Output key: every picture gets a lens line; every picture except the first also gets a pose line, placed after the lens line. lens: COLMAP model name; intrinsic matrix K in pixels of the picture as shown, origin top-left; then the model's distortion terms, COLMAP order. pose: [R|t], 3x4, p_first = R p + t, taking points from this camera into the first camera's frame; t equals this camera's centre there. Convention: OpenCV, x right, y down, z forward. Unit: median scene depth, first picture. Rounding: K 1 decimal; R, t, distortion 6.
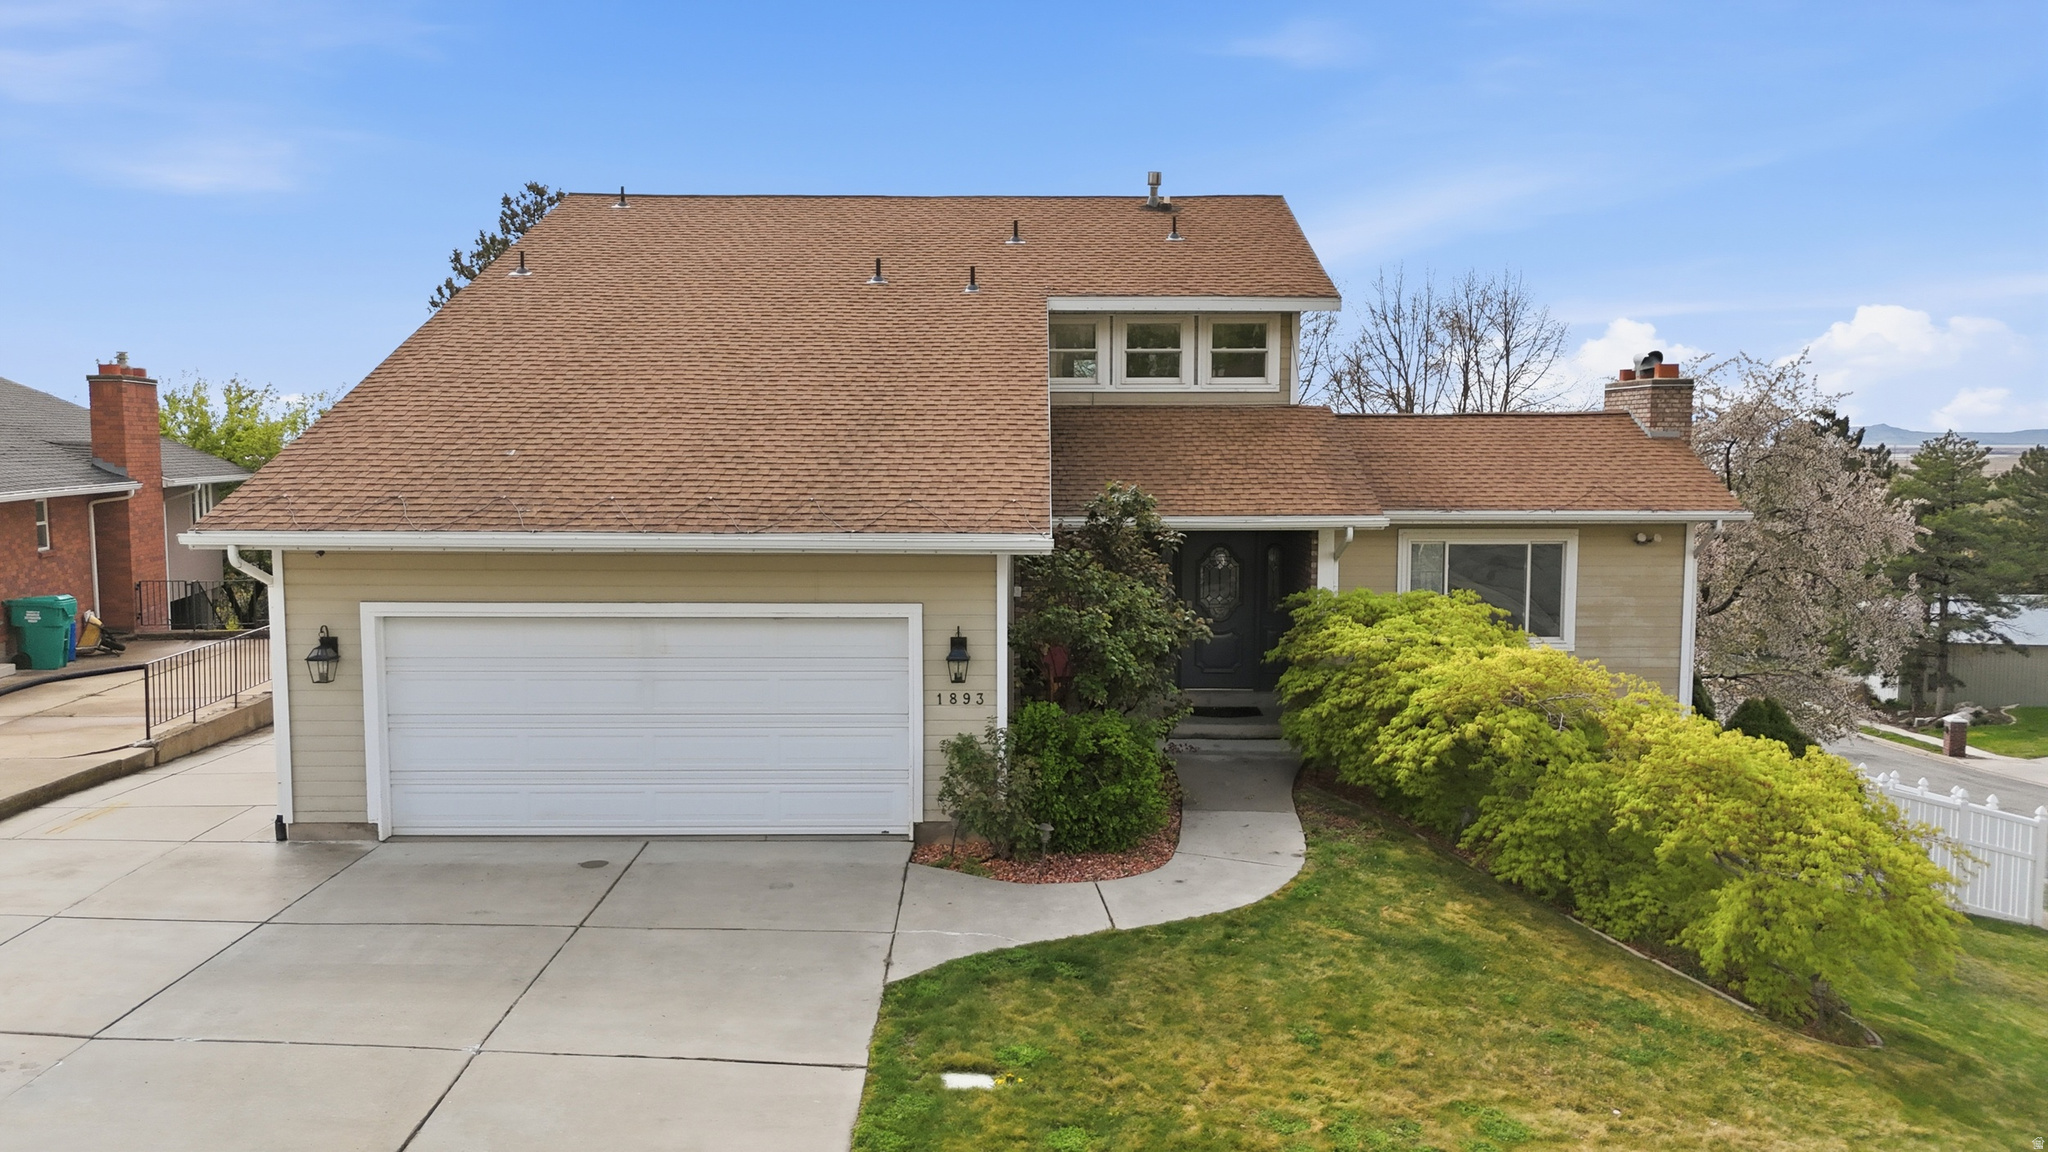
lens RADIAL K [[1503.1, 0, 1028.3], [0, 1503.1, 570.9], [0, 0, 1]] dist [0.063188, -0.051200]
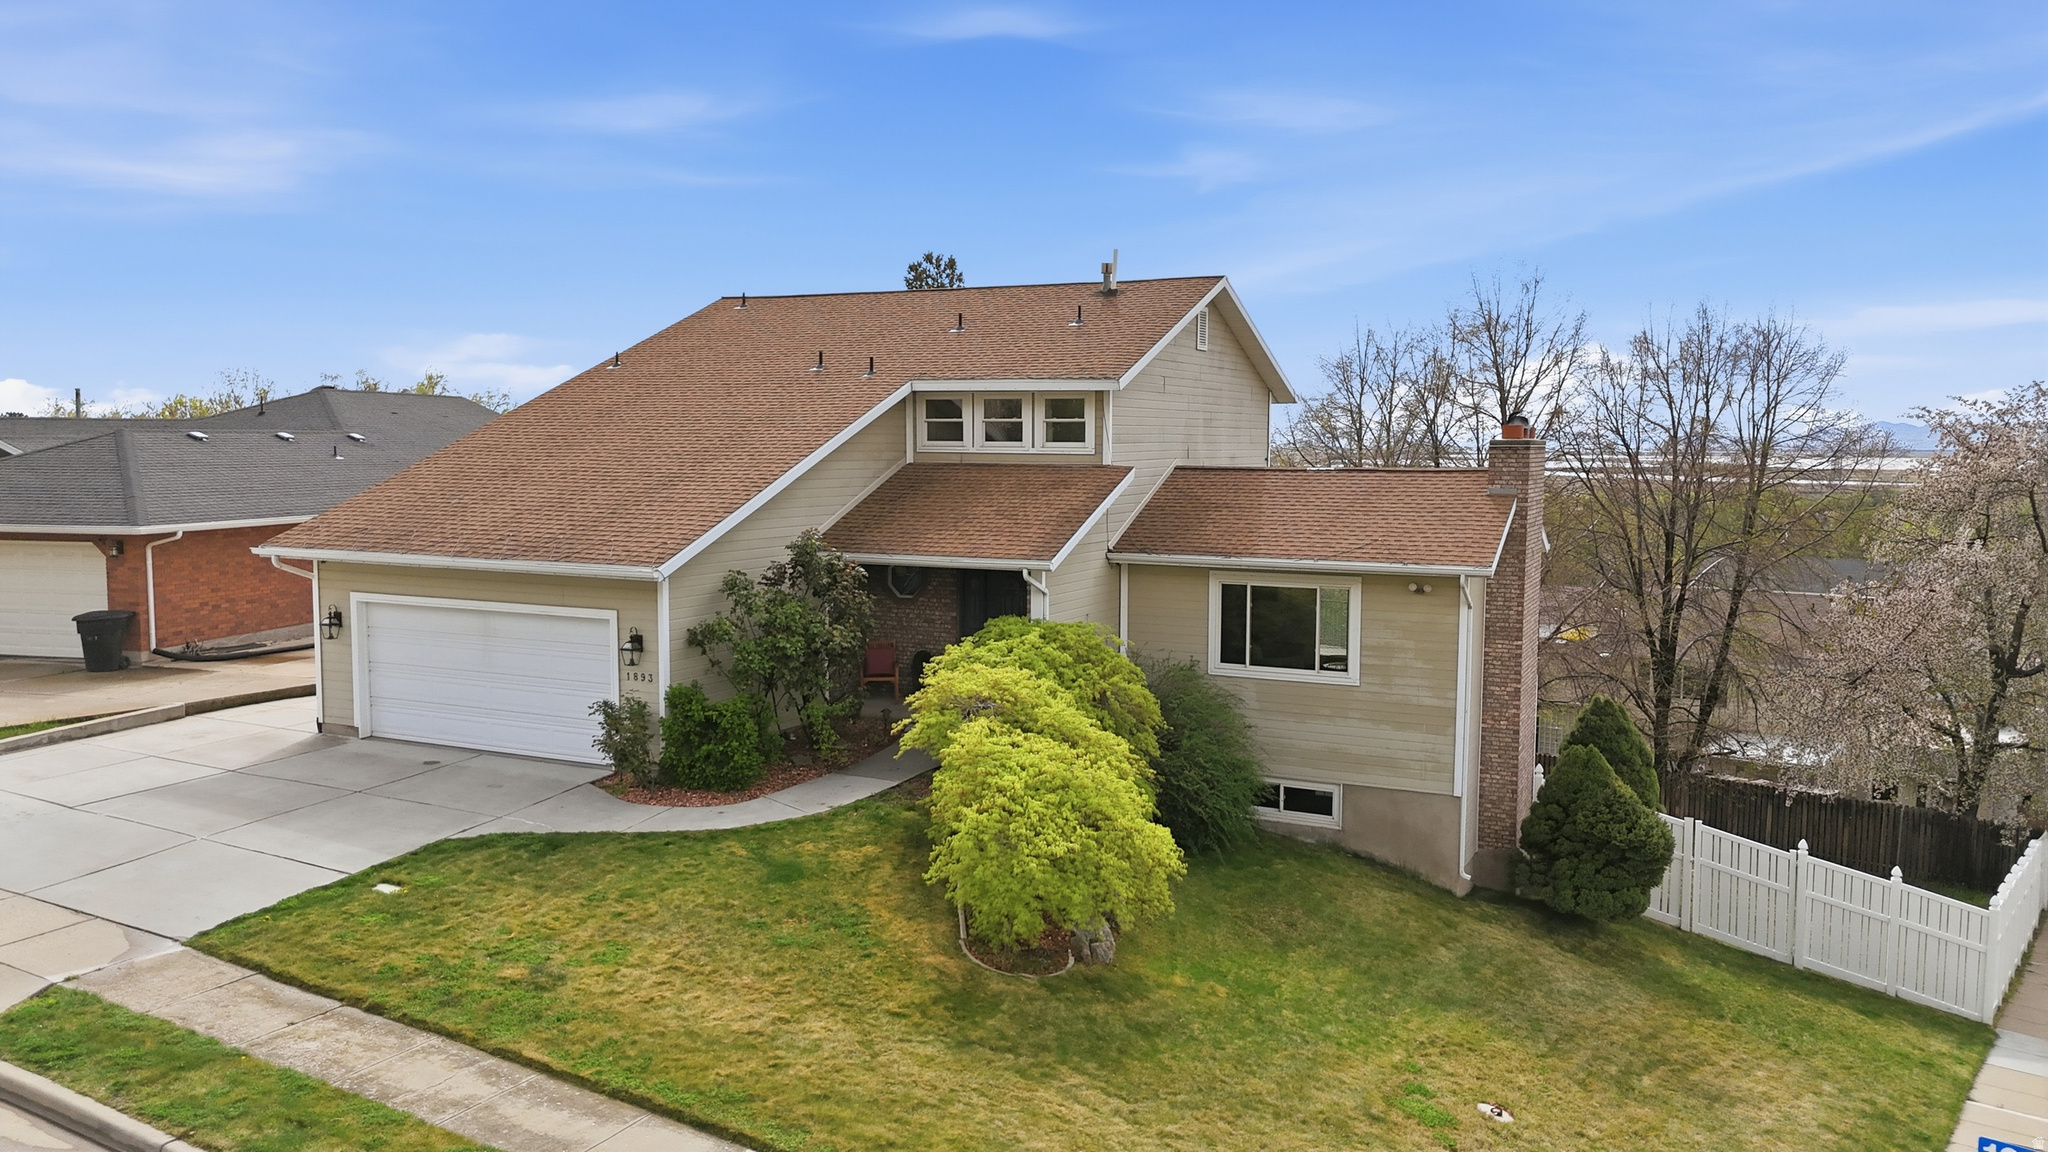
lens RADIAL K [[1503.1, 0, 1028.3], [0, 1503.1, 570.9], [0, 0, 1]] dist [0.063188, -0.051200]
pose [[0.899734, 0.040856, -0.434523, 0.938013], [-0.041516, 0.999106, 0.007976, -0.046305], [0.434461, 0.010864, 0.900625, -0.166922]]
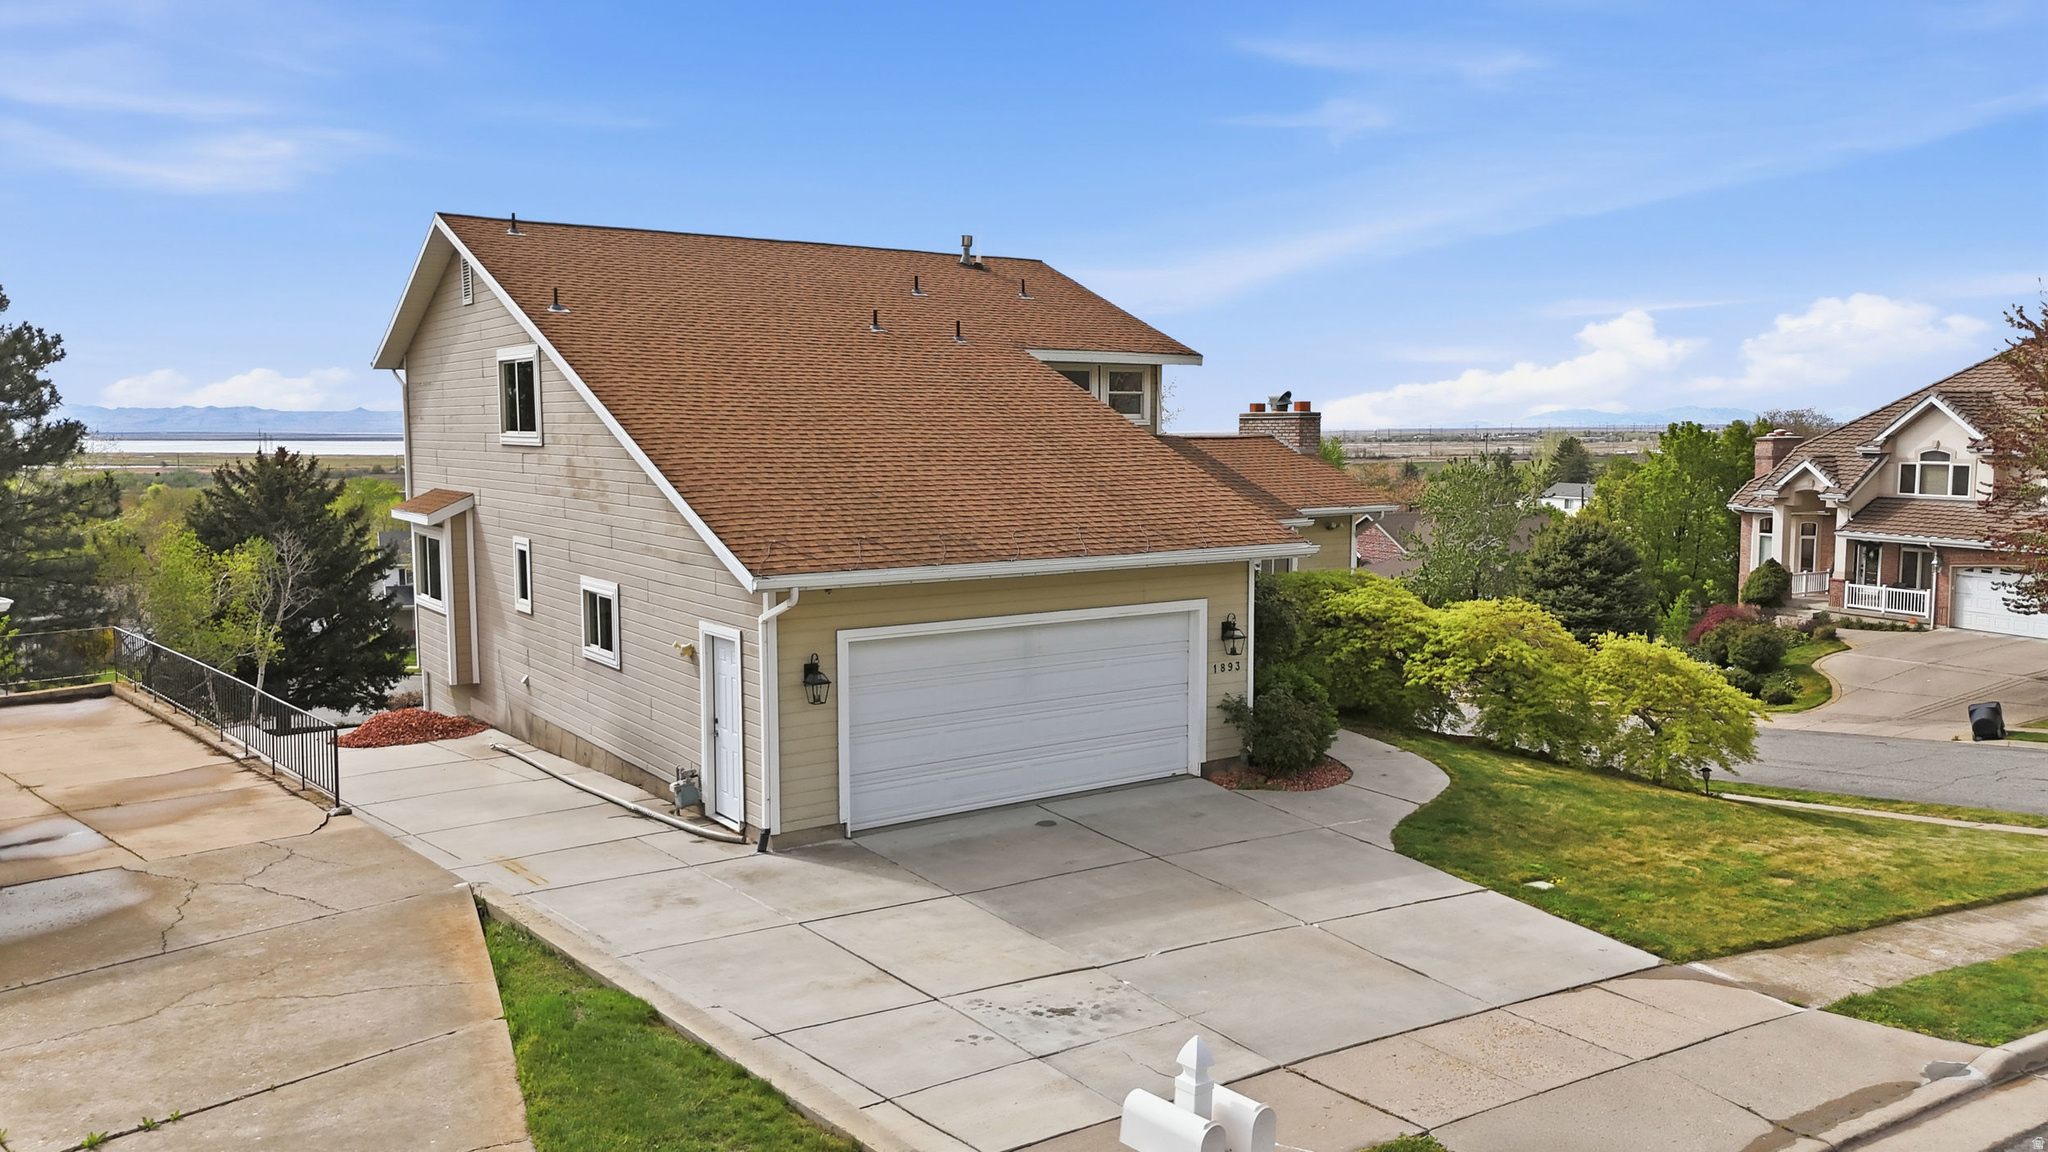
lens RADIAL K [[1503.1, 0, 1028.3], [0, 1503.1, 570.9], [0, 0, 1]] dist [0.063188, -0.051200]
pose [[0.821874, -0.057379, 0.566772, -0.958477], [0.051799, 0.998320, 0.025954, -0.046147], [-0.567309, 0.008027, 0.823466, -0.014717]]
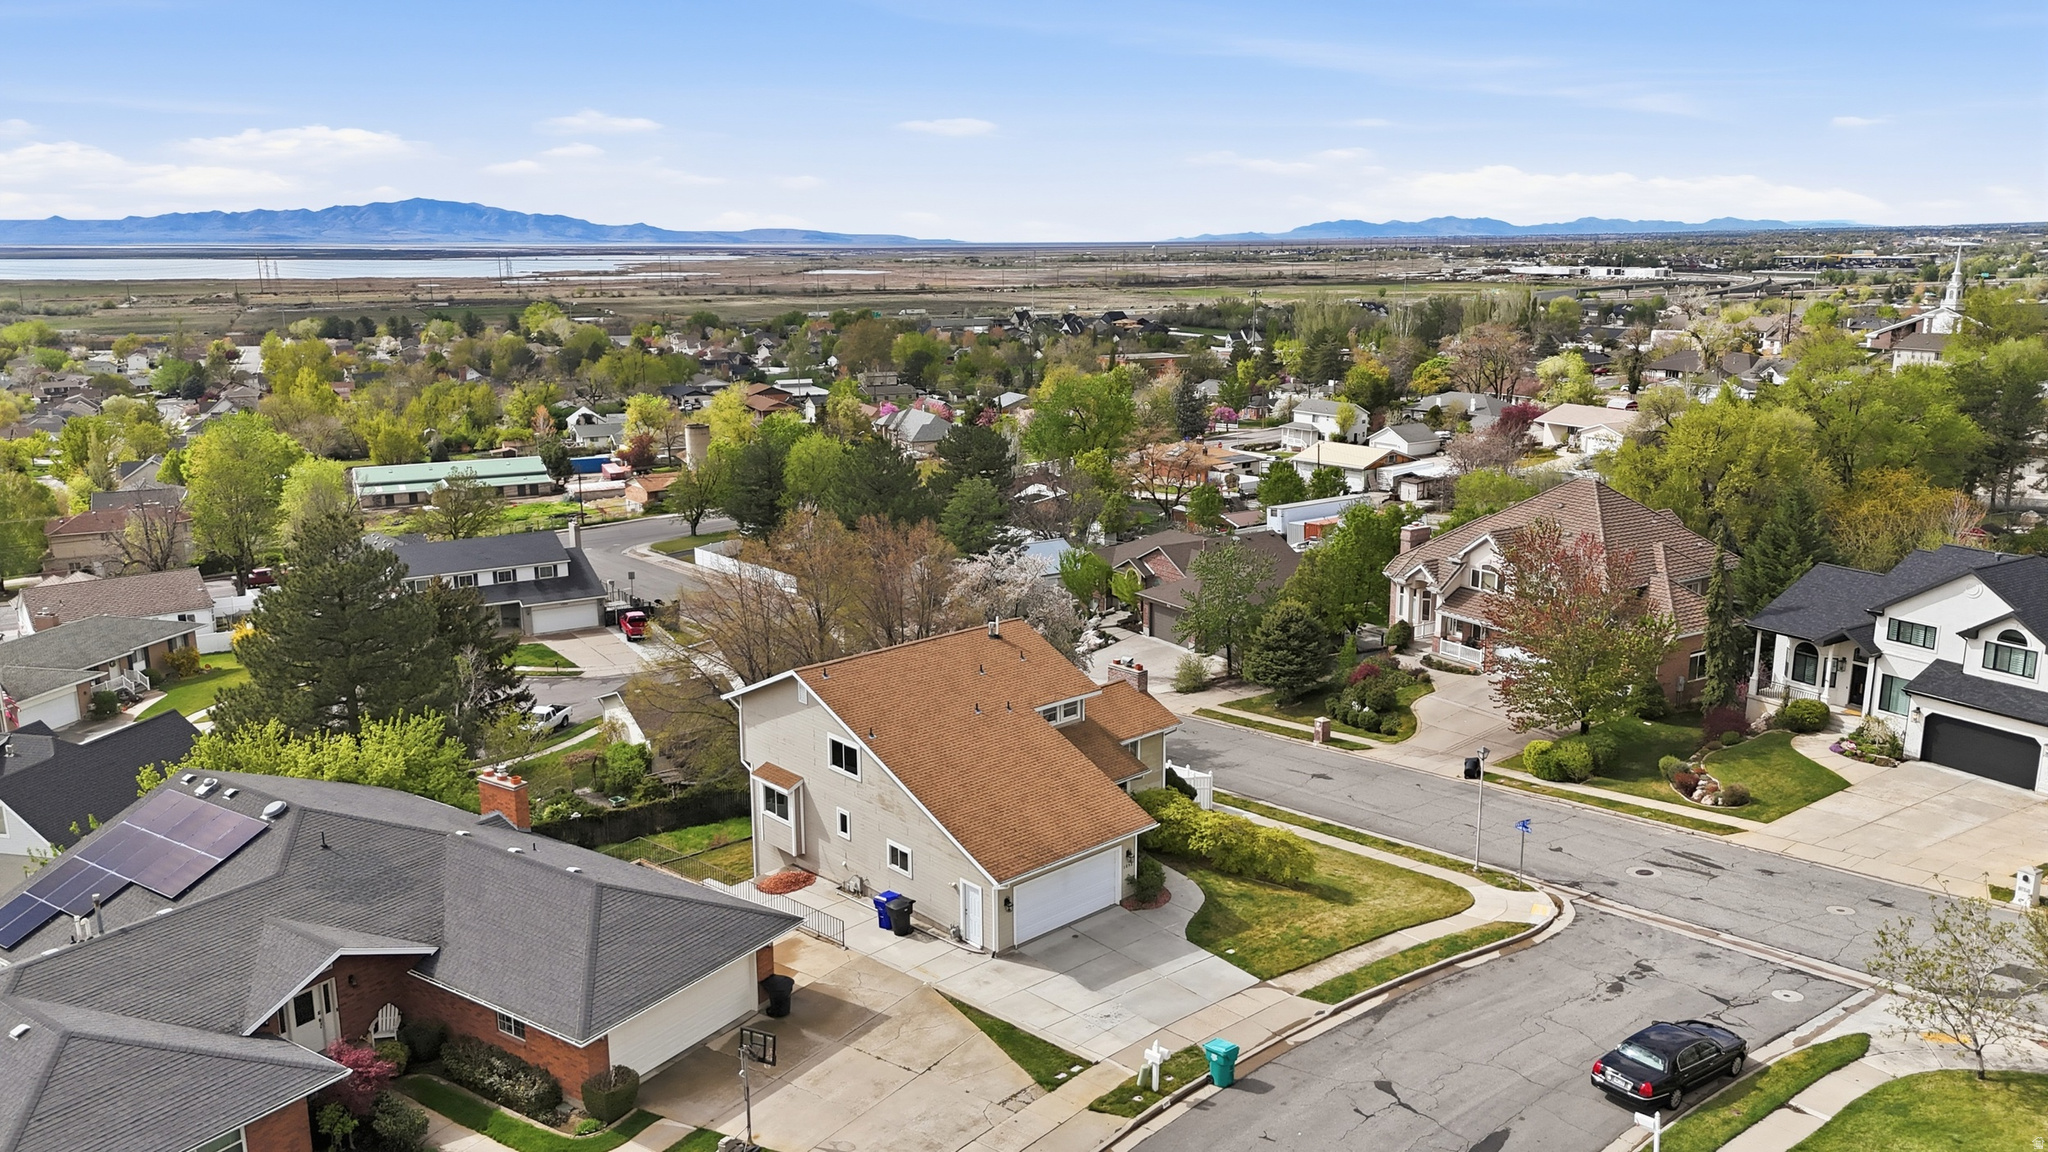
lens RADIAL K [[1503.1, 0, 1028.3], [0, 1503.1, 570.9], [0, 0, 1]] dist [0.063188, -0.051200]
pose [[0.730333, -0.147702, 0.666932, -2.666034], [0.058628, 0.986294, 0.154229, -1.255842], [-0.680571, -0.073537, 0.728983, -1.552928]]
